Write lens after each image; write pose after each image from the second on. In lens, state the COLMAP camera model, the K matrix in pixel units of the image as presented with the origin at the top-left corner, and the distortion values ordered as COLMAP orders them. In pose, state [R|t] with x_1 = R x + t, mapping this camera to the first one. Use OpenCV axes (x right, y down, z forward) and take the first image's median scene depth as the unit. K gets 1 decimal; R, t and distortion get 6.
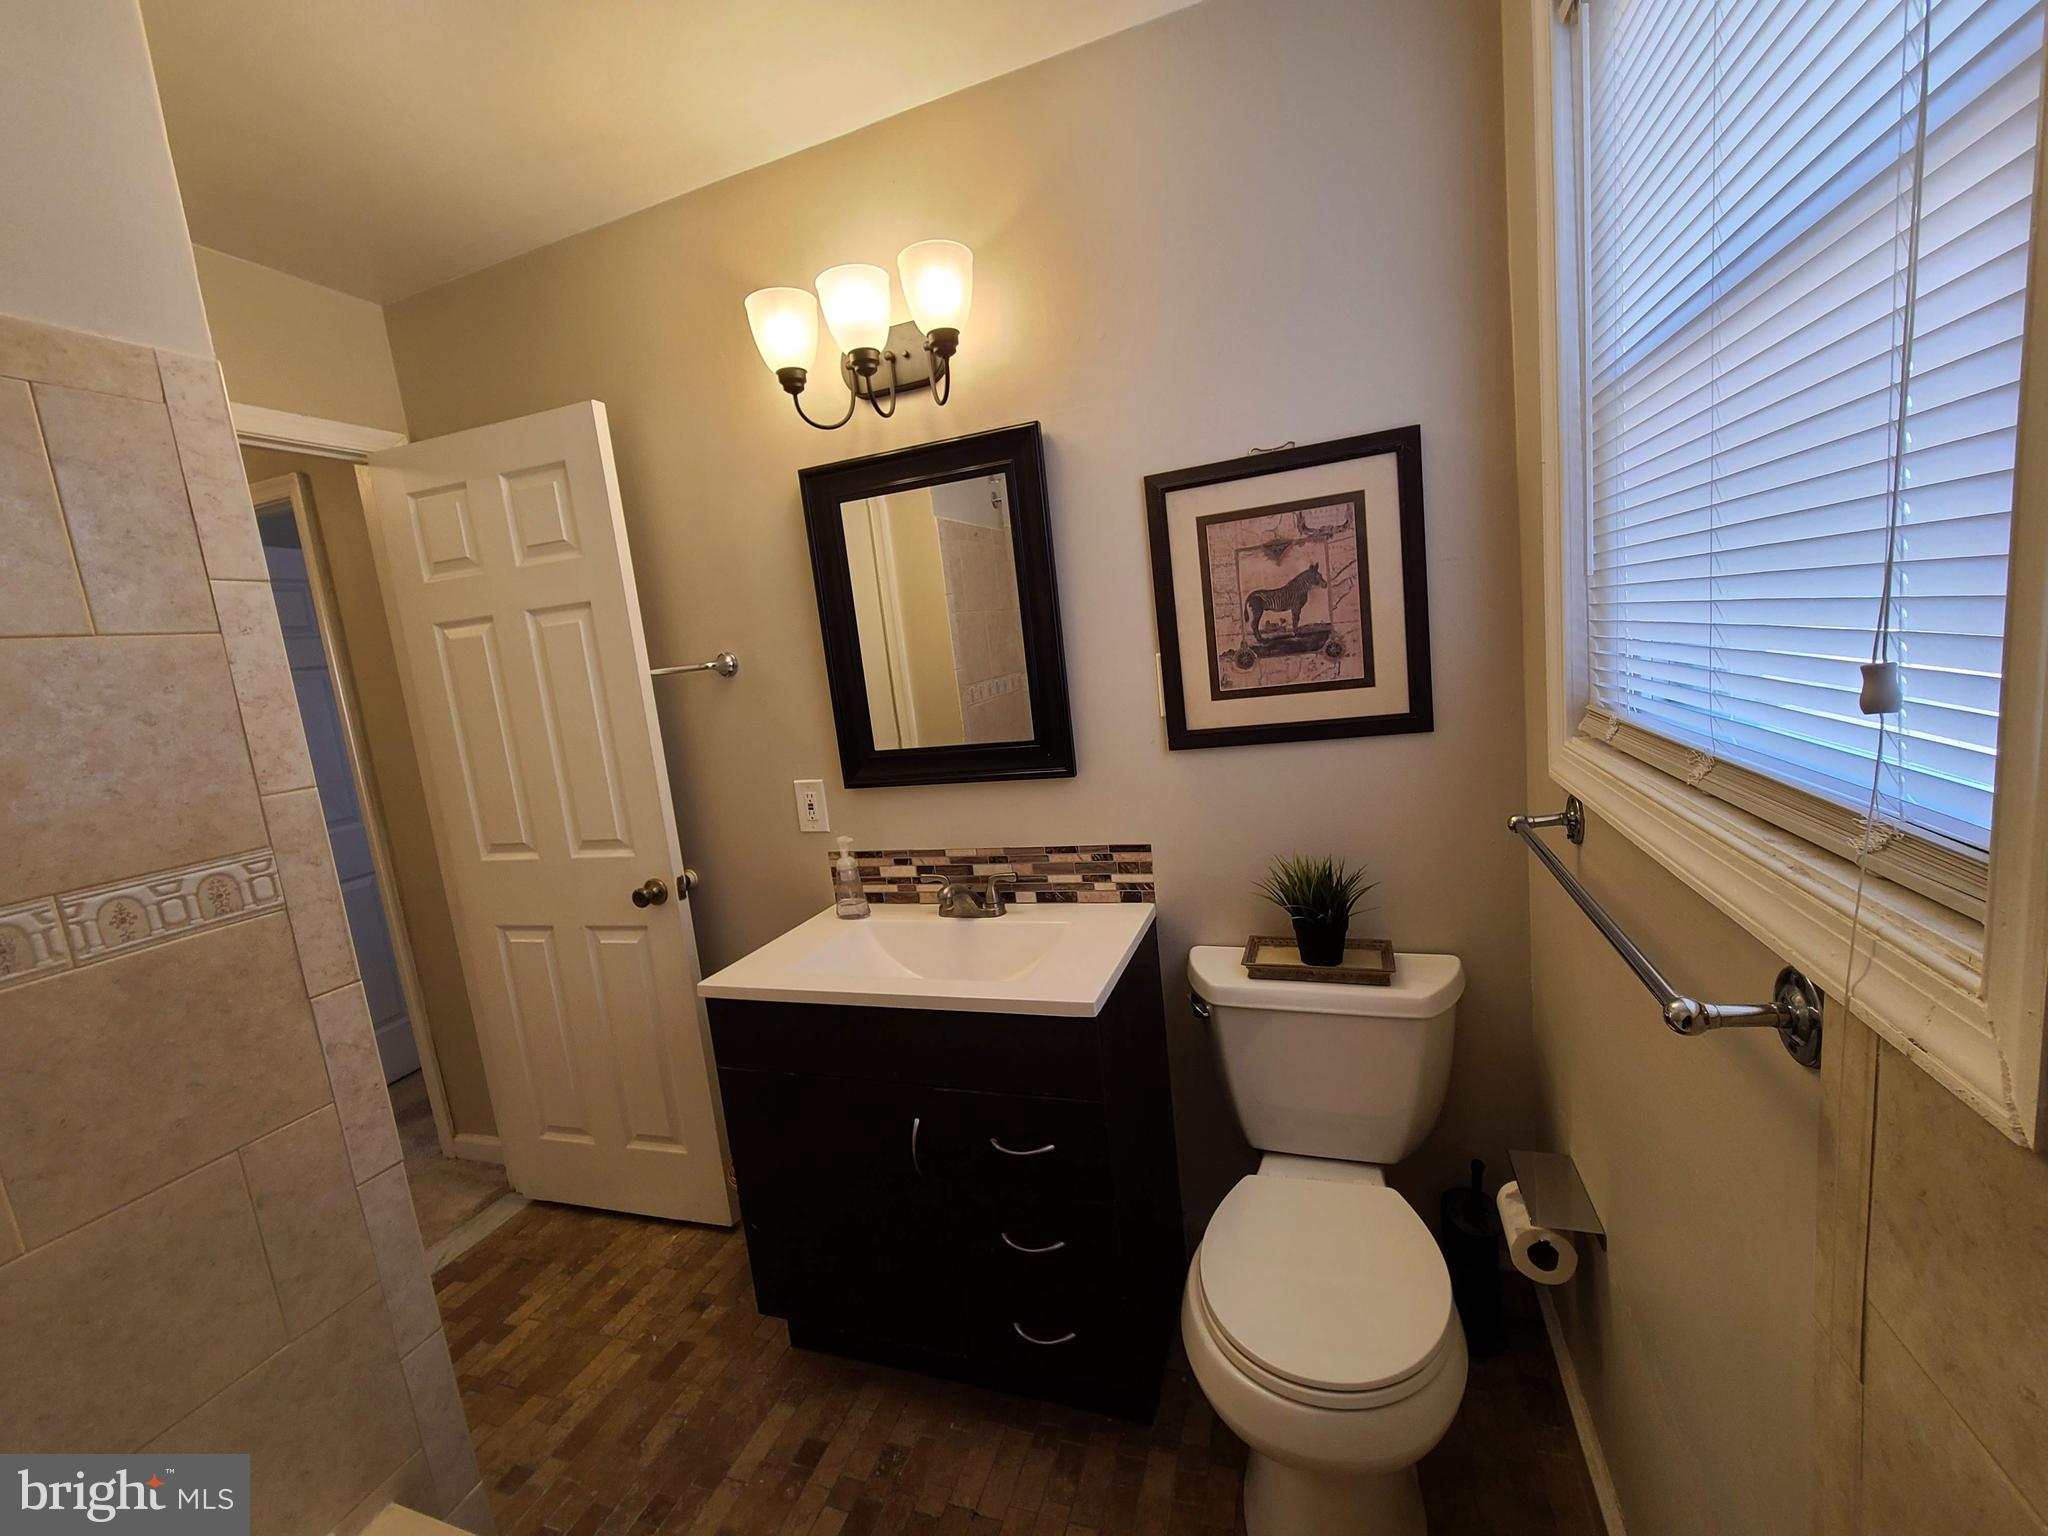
lens RADIAL K [[841.4, 0, 1028.2], [0, 841.4, 764.8], [0, 0, 1]] dist [-0.003927, 0.002623]
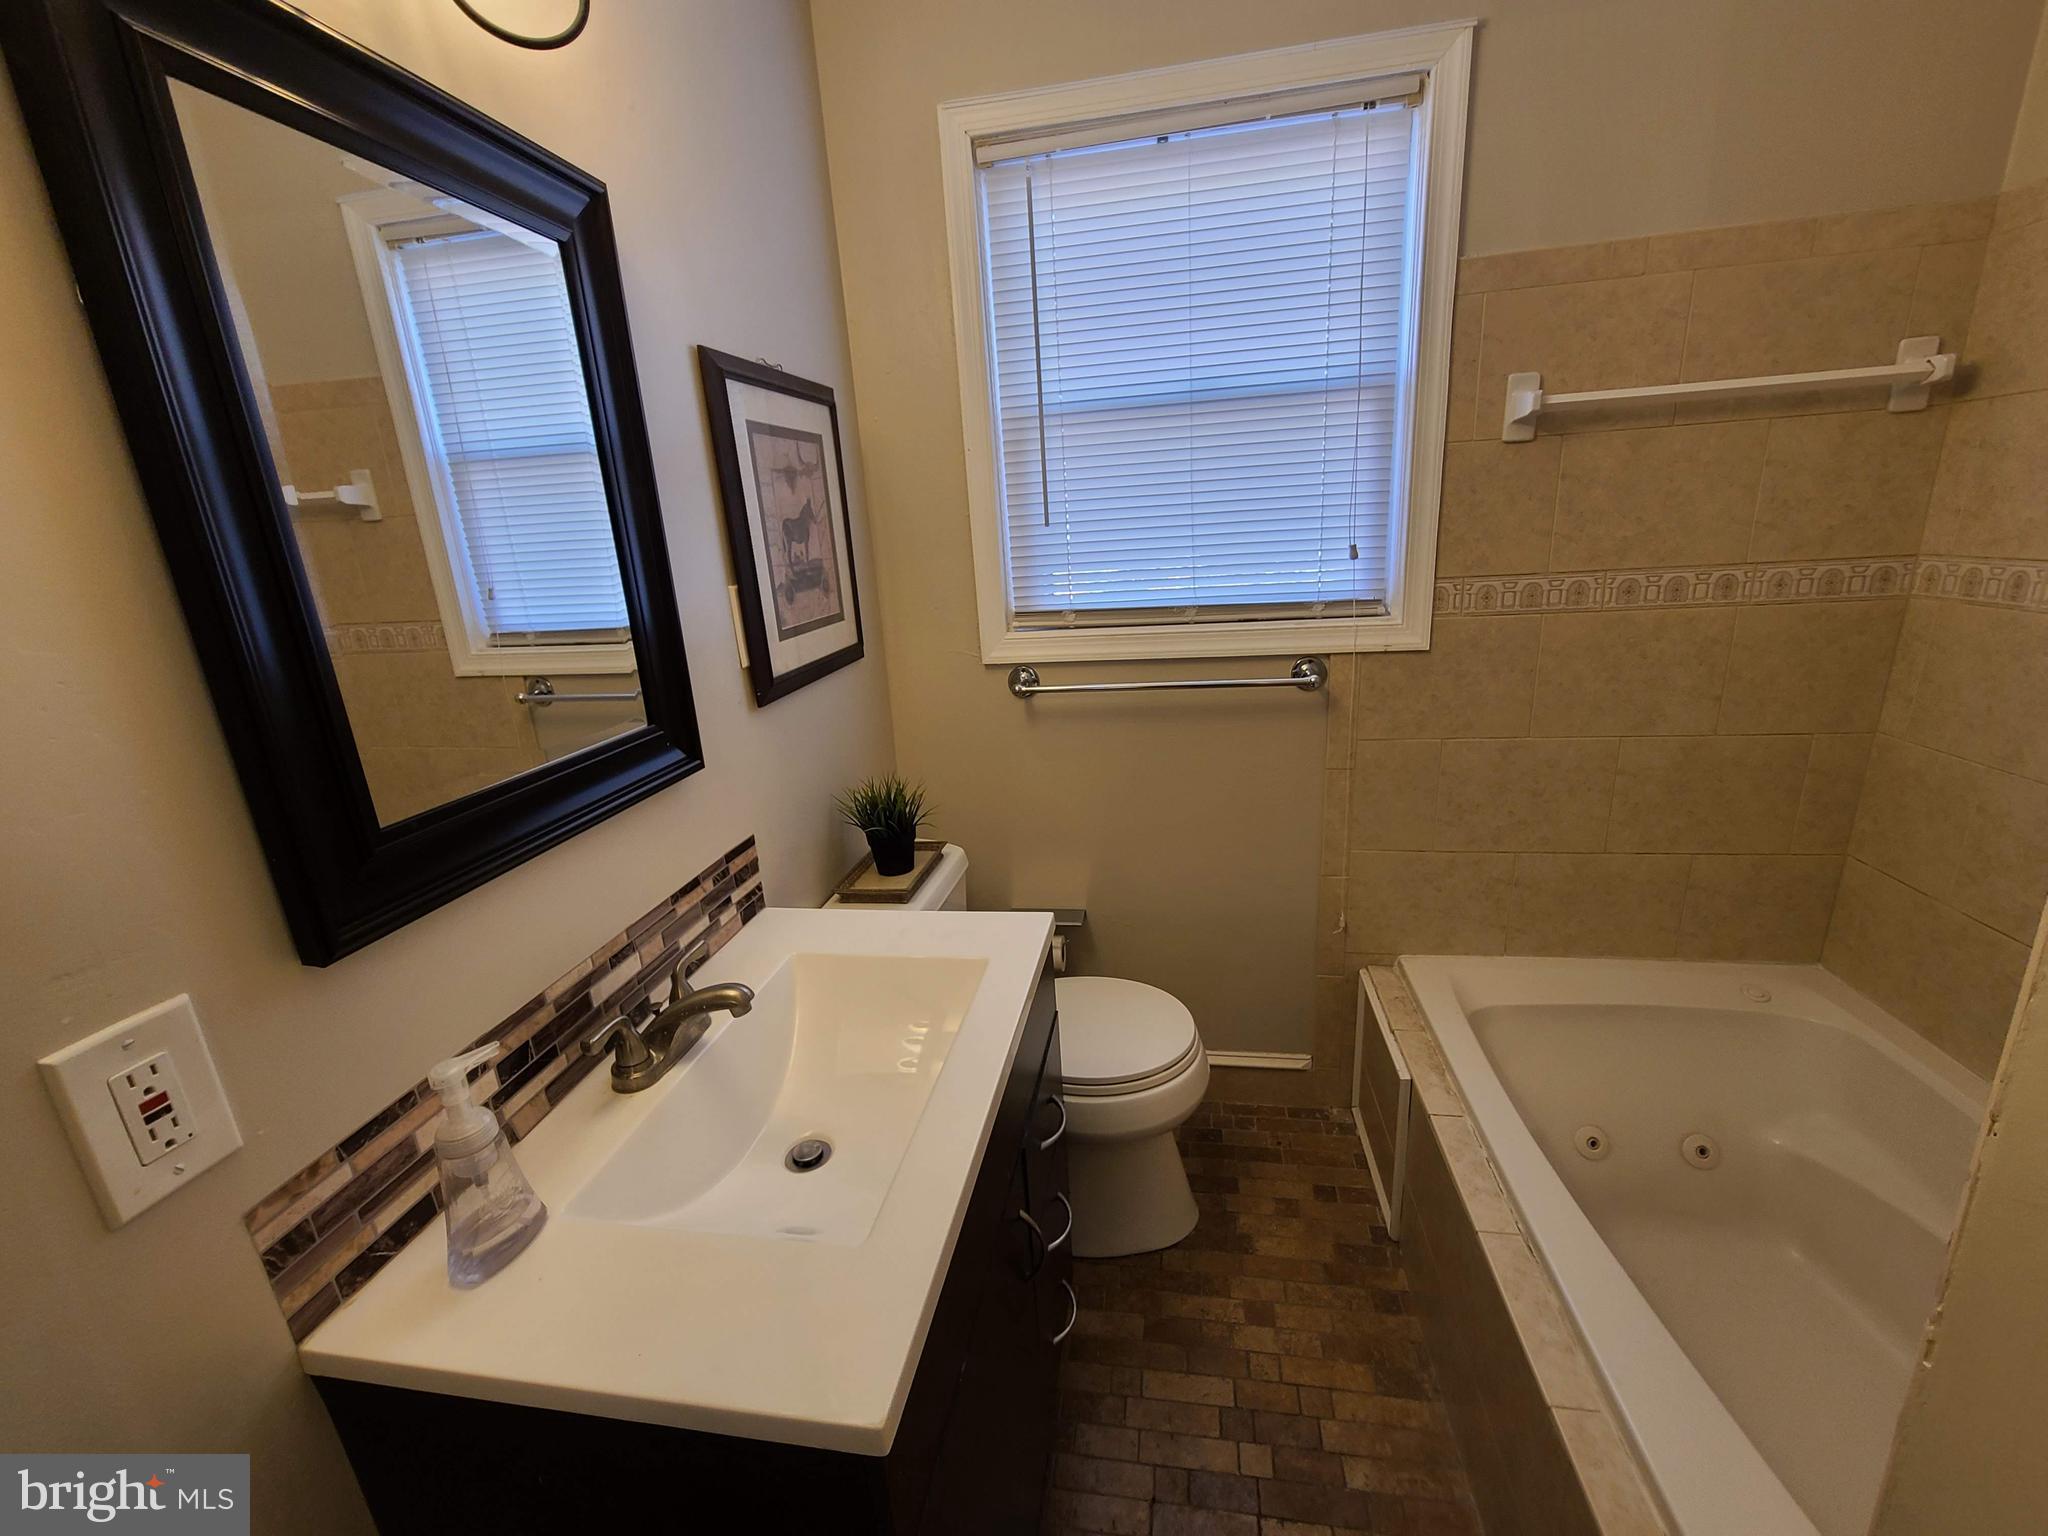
lens RADIAL K [[841.4, 0, 1033.6], [0, 841.4, 766.2], [0, 0, 1]] dist [-0.003927, 0.002623]
pose [[-0.160377, -0.152858, 0.975148, -0.642042], [0.221358, 0.957203, 0.186451, -0.053271], [-0.961915, 0.245759, -0.119677, 0.827010]]
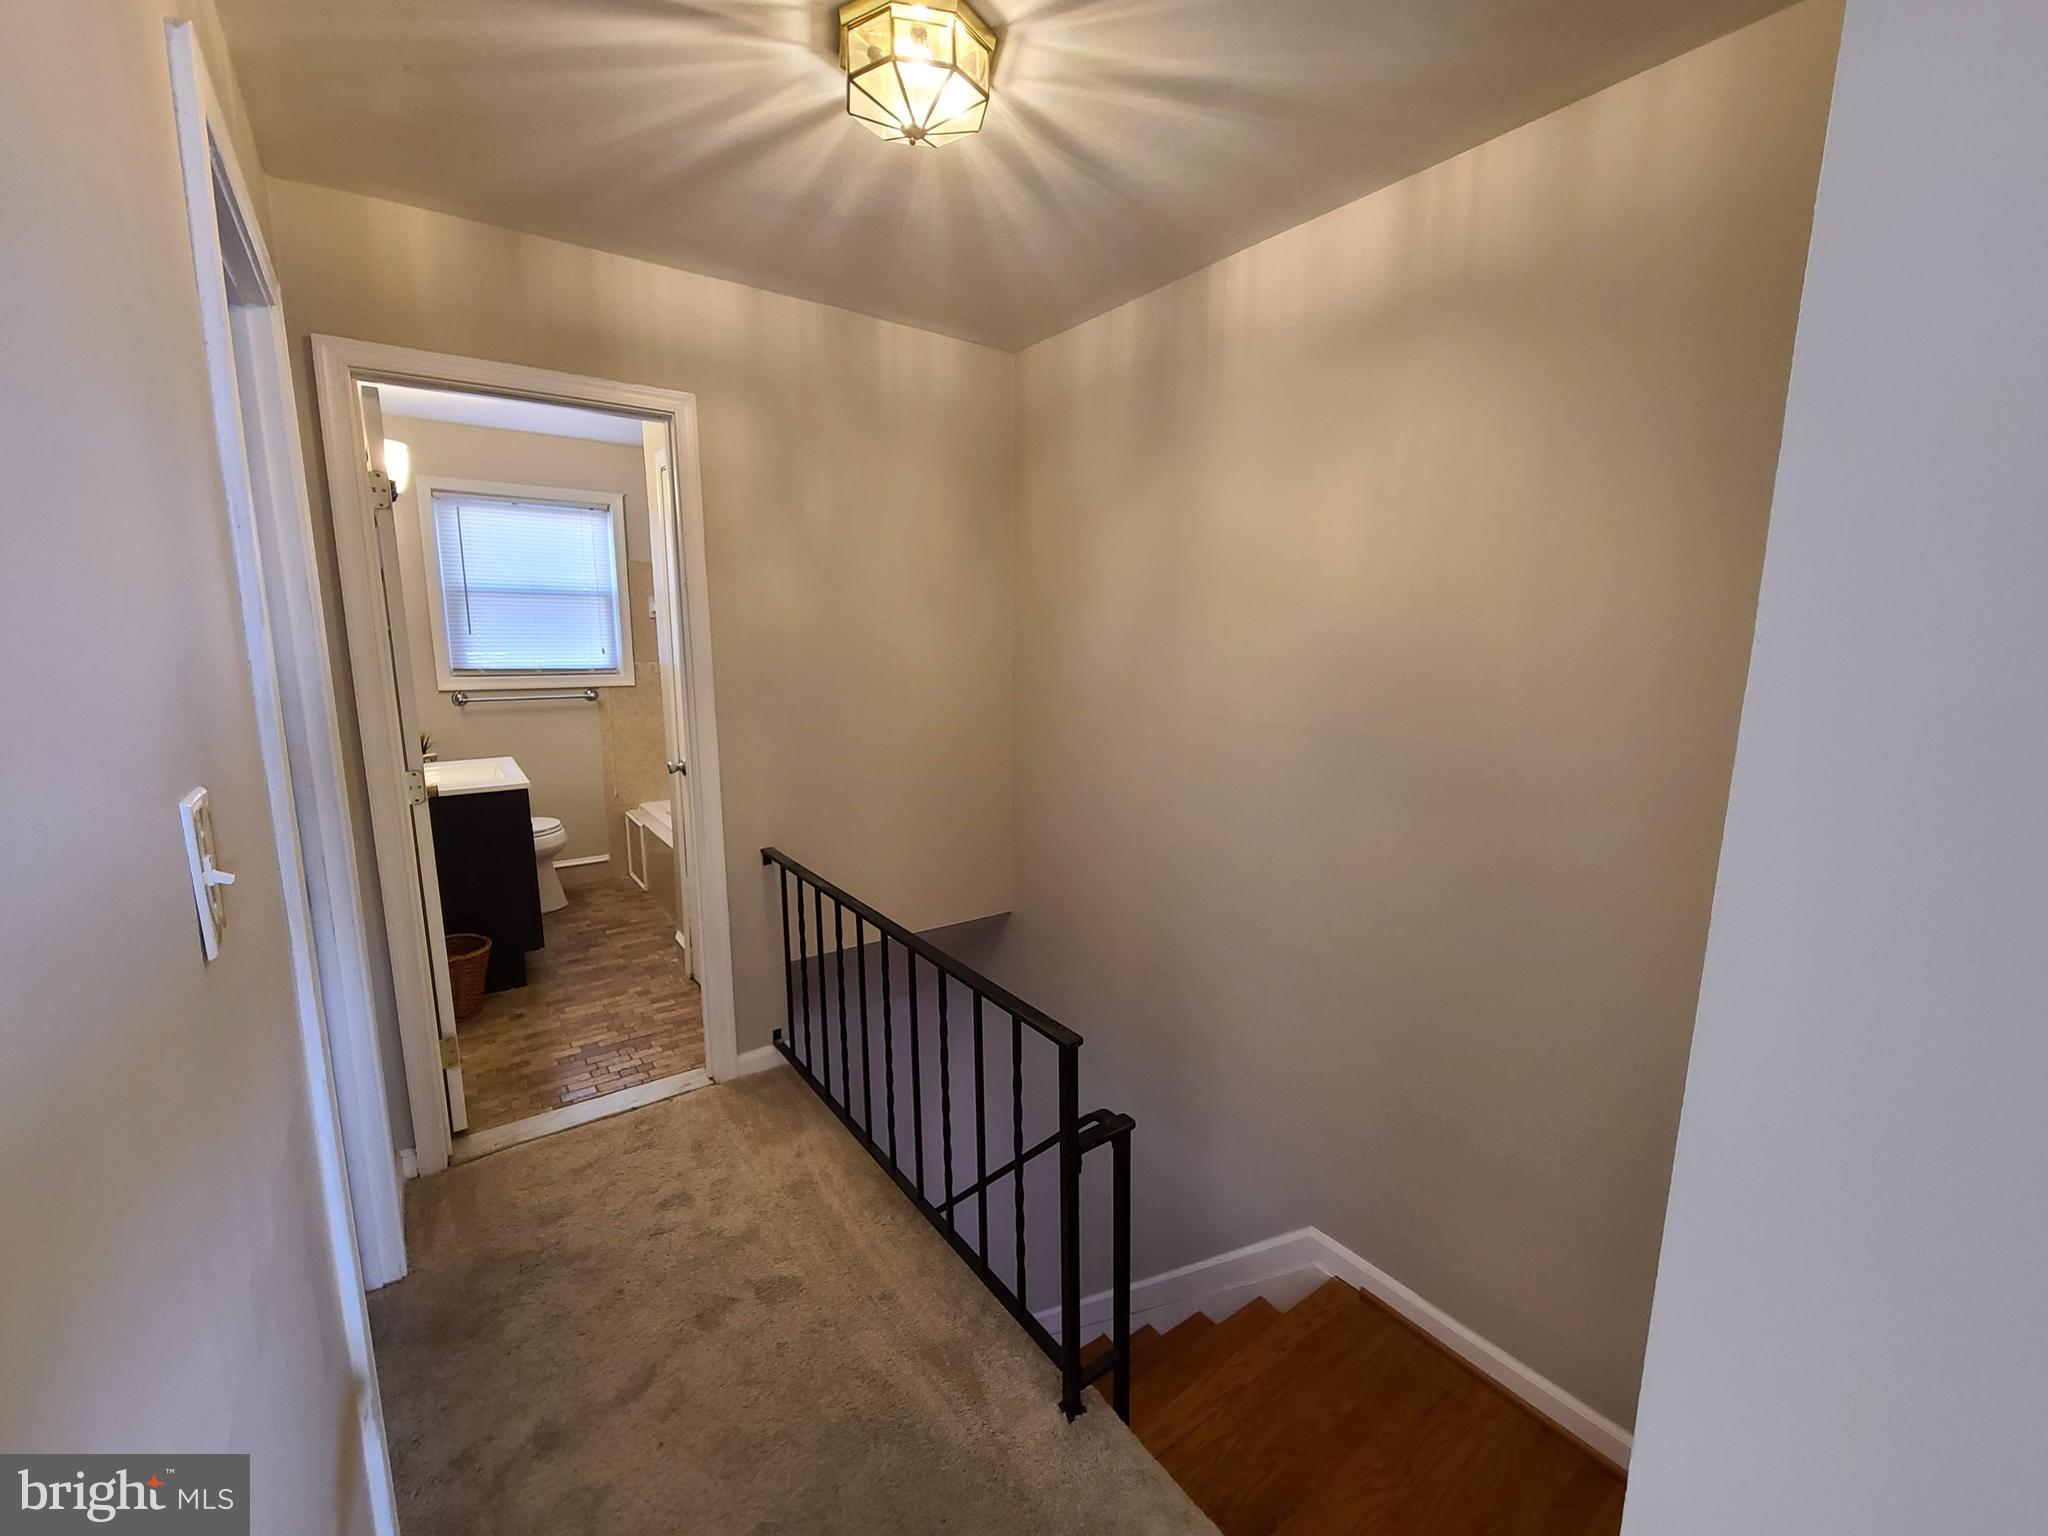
lens RADIAL K [[841.4, 0, 1039.1], [0, 841.4, 766.0], [0, 0, 1]] dist [-0.003927, 0.002623]
pose [[-0.827676, 0.018588, 0.560898, -2.401563], [0.166210, 0.962732, 0.213359, -0.011908], [-0.536029, 0.269819, -0.799919, 1.815249]]
